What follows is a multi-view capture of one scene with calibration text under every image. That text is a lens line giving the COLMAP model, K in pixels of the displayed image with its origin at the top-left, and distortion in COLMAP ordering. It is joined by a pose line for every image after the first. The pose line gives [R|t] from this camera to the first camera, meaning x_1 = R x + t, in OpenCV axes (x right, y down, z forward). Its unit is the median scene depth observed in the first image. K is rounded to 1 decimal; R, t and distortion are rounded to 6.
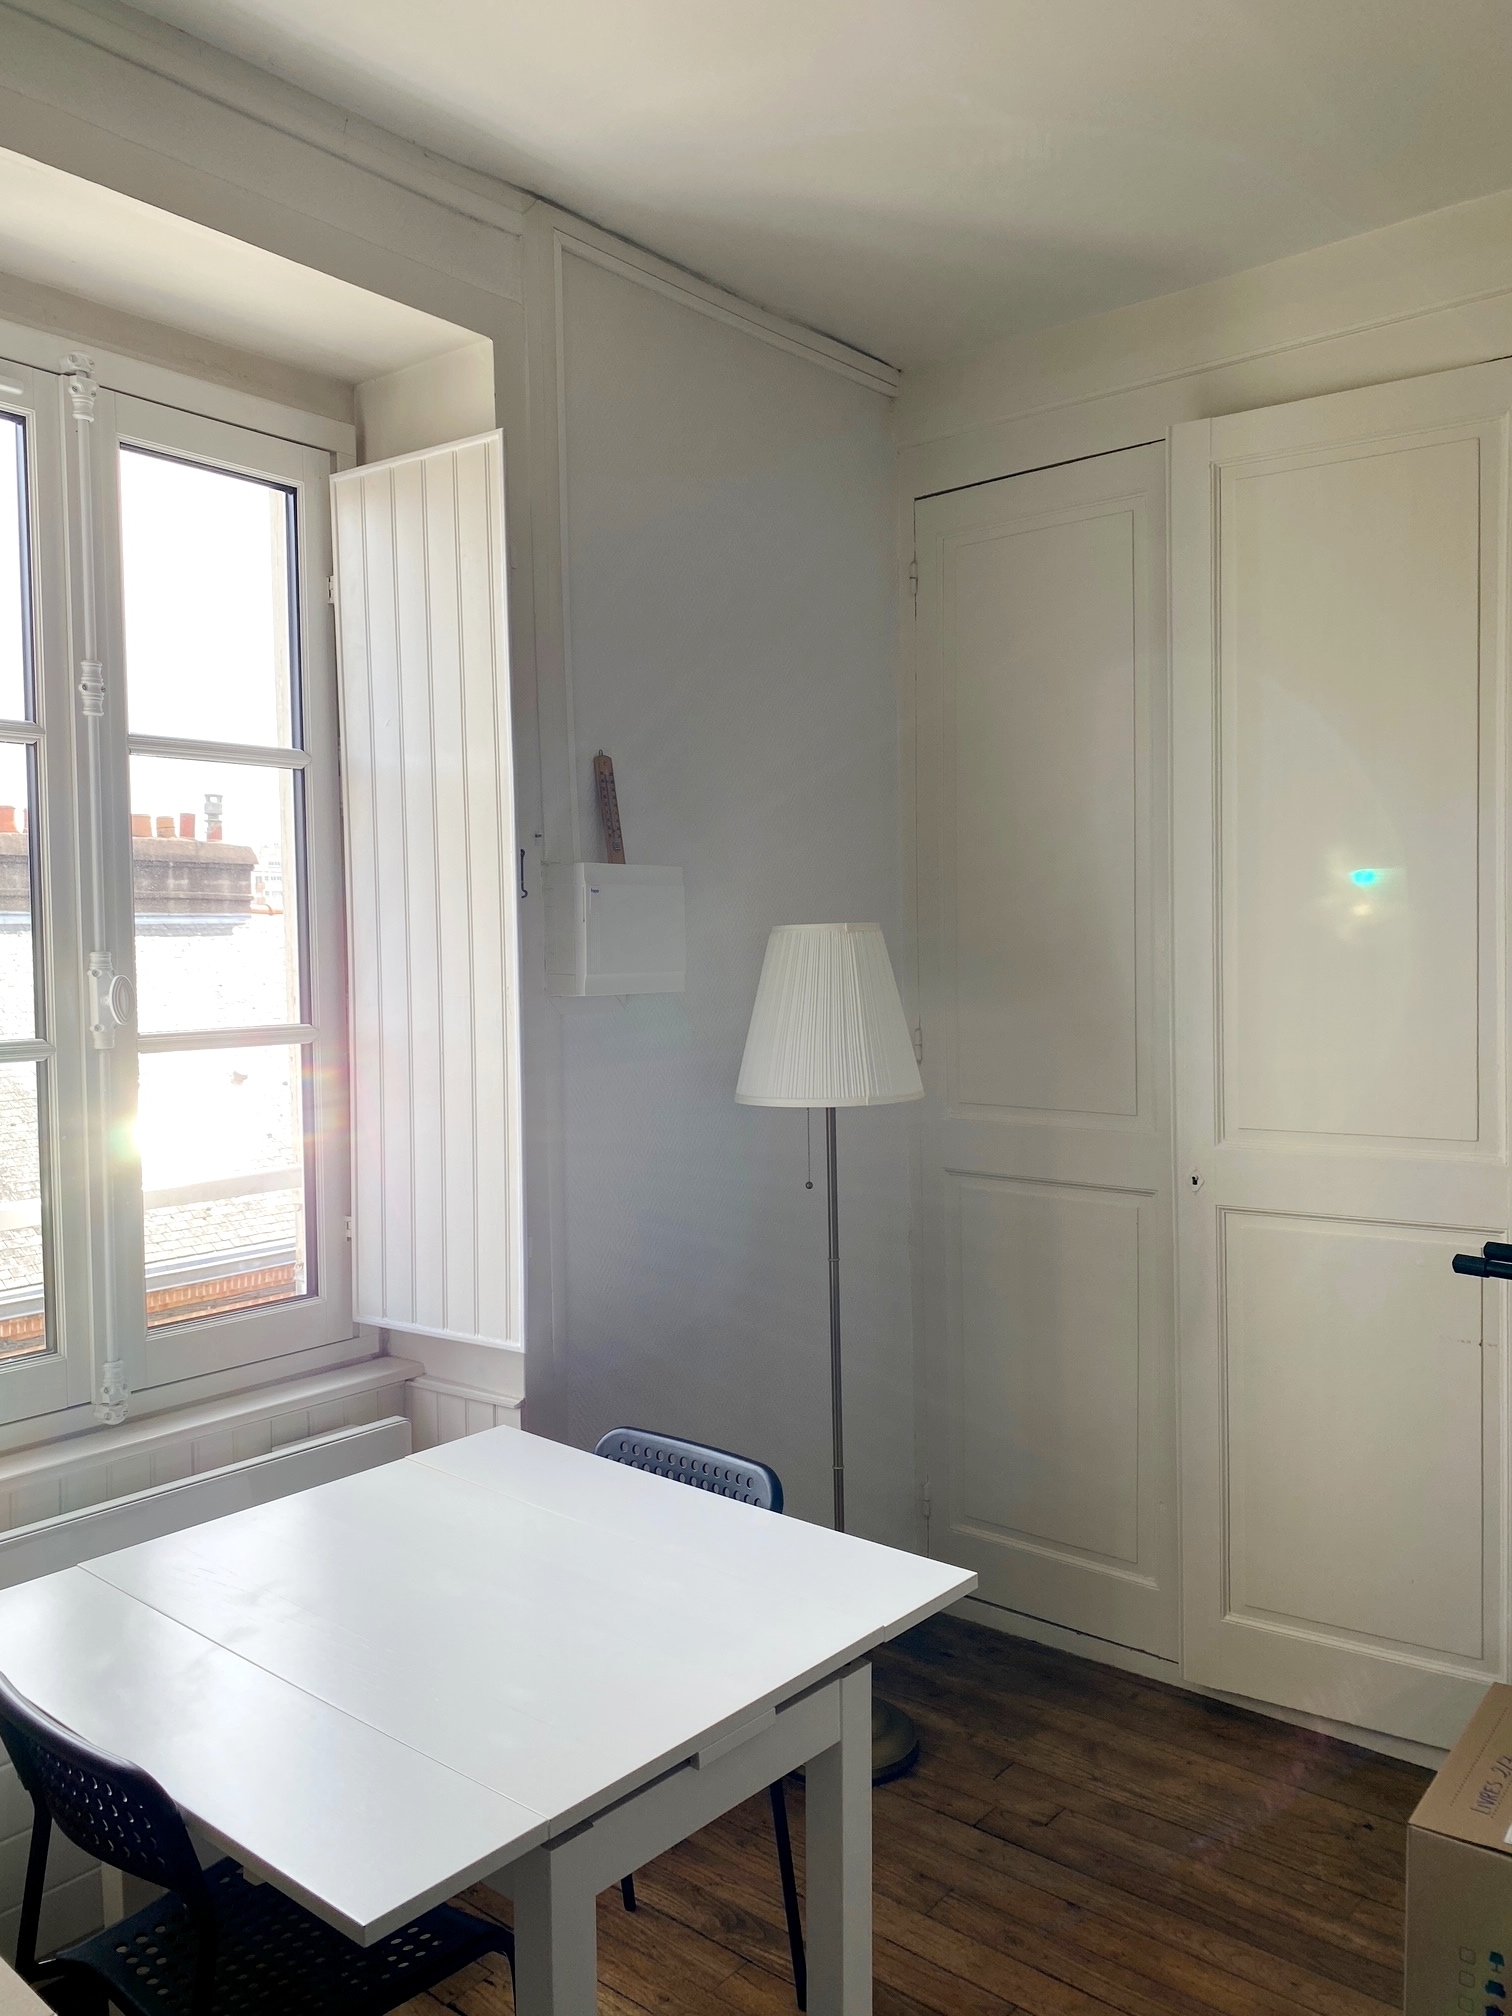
lens RADIAL K [[1555.6, 0, 763.1], [0, 1555.6, 1006.4], [0, 0, 1]] dist [0.044113, -0.027498]
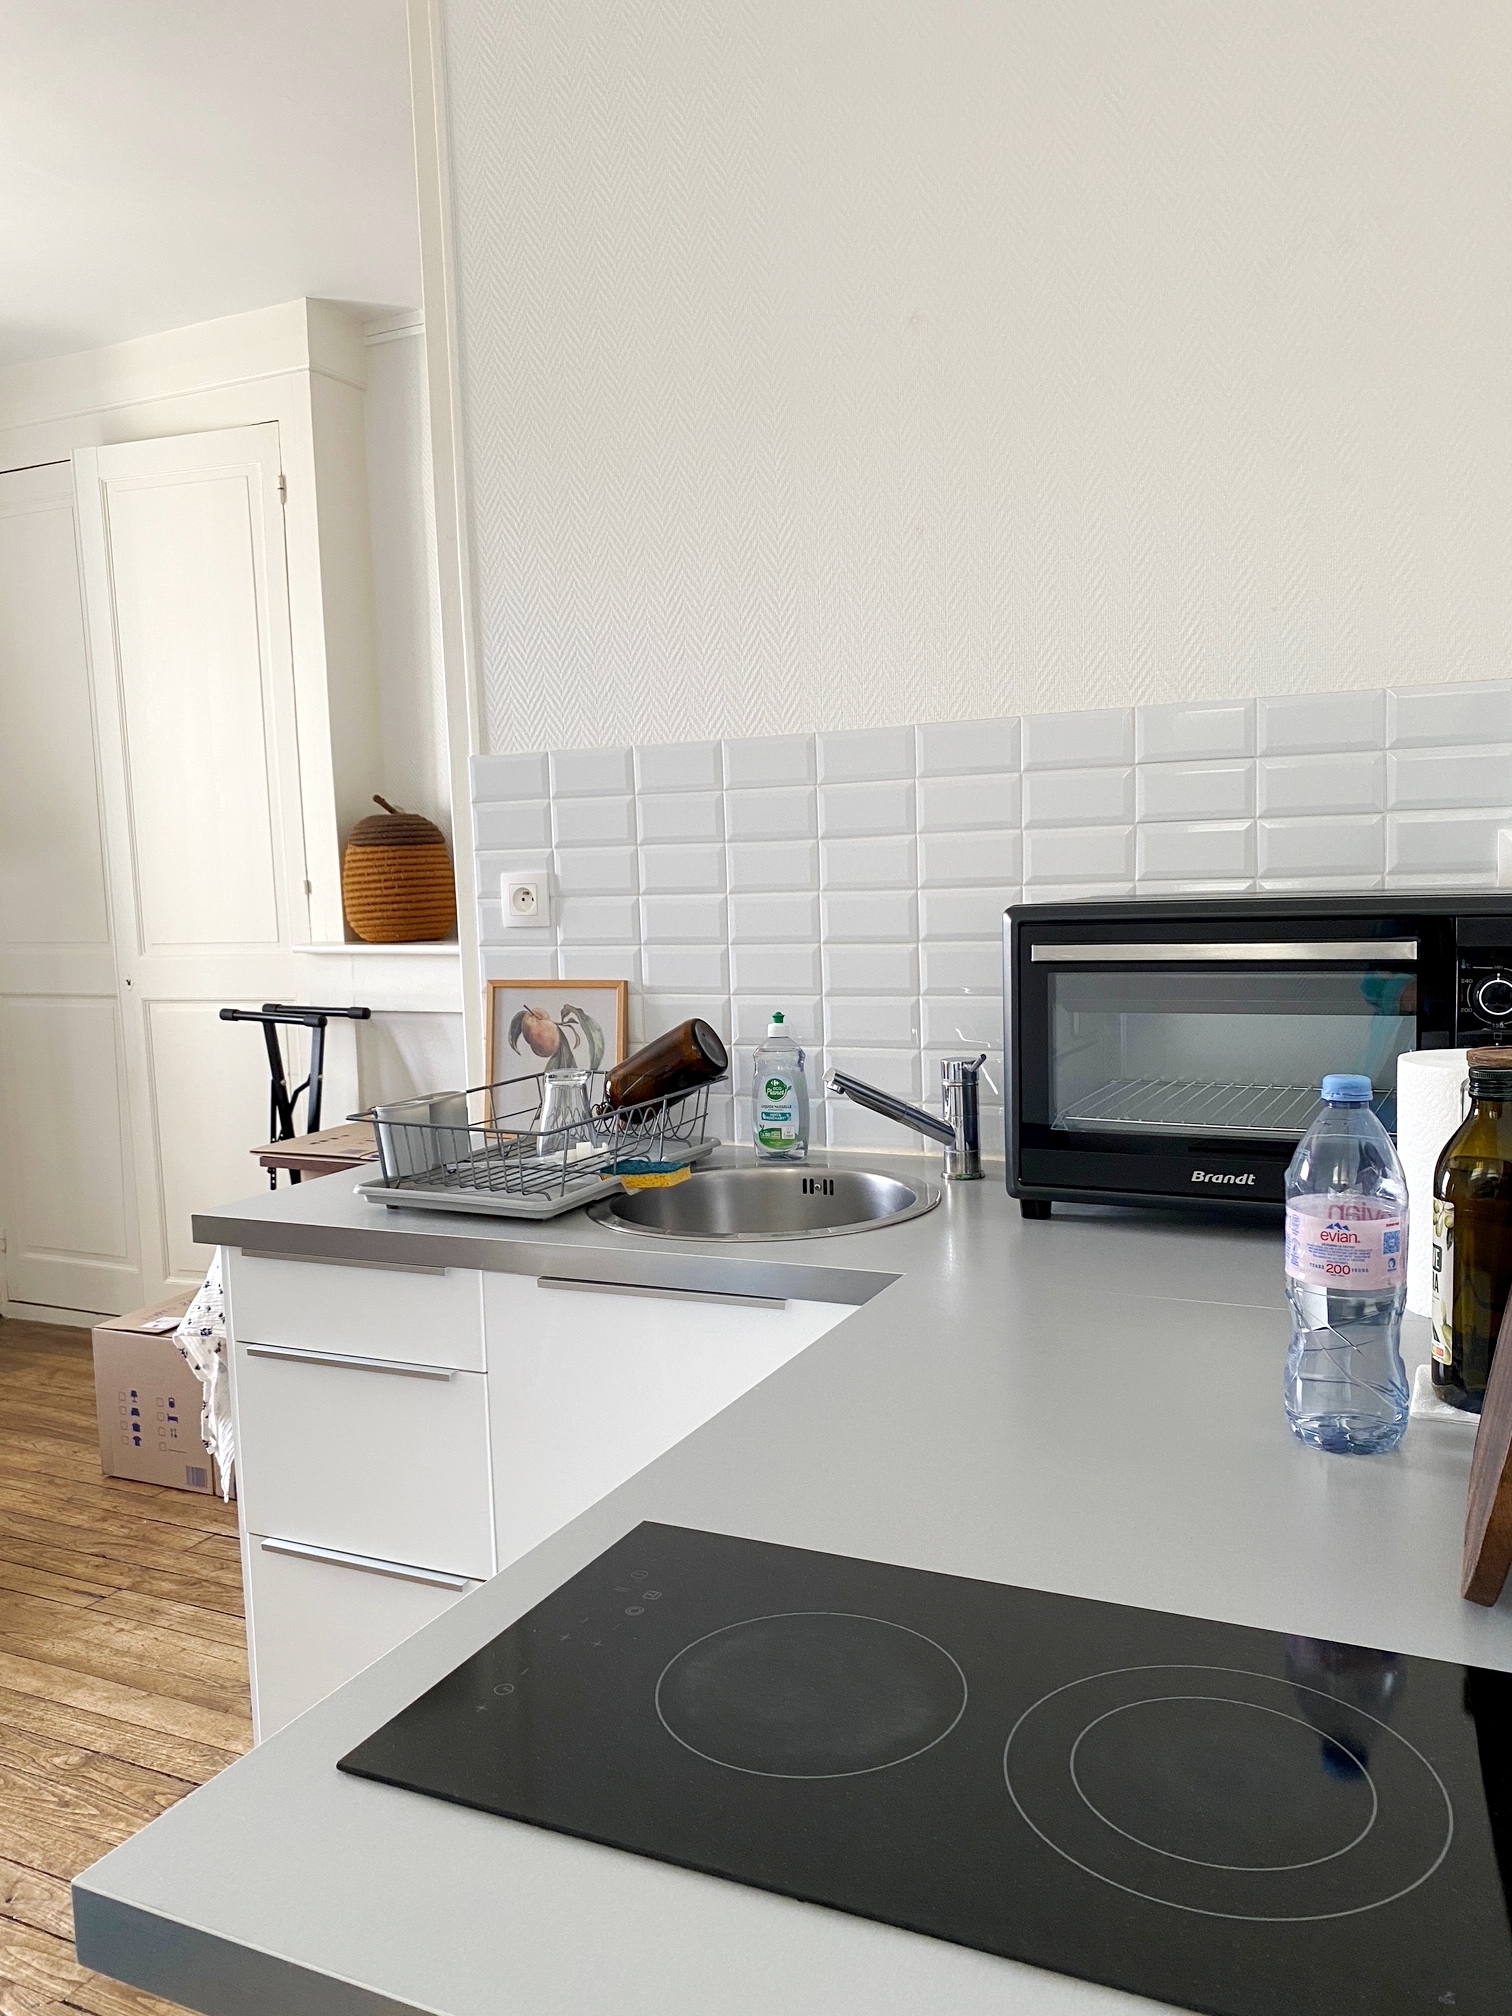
lens RADIAL K [[1555.6, 0, 757.7], [0, 1555.6, 1012.2], [0, 0, 1]] dist [0.044113, -0.027498]
pose [[0.973682, -0.037477, 0.224809, 0.518350], [0.028113, 0.998604, 0.044710, 0.091226], [-0.226171, -0.037213, 0.973376, -0.541046]]
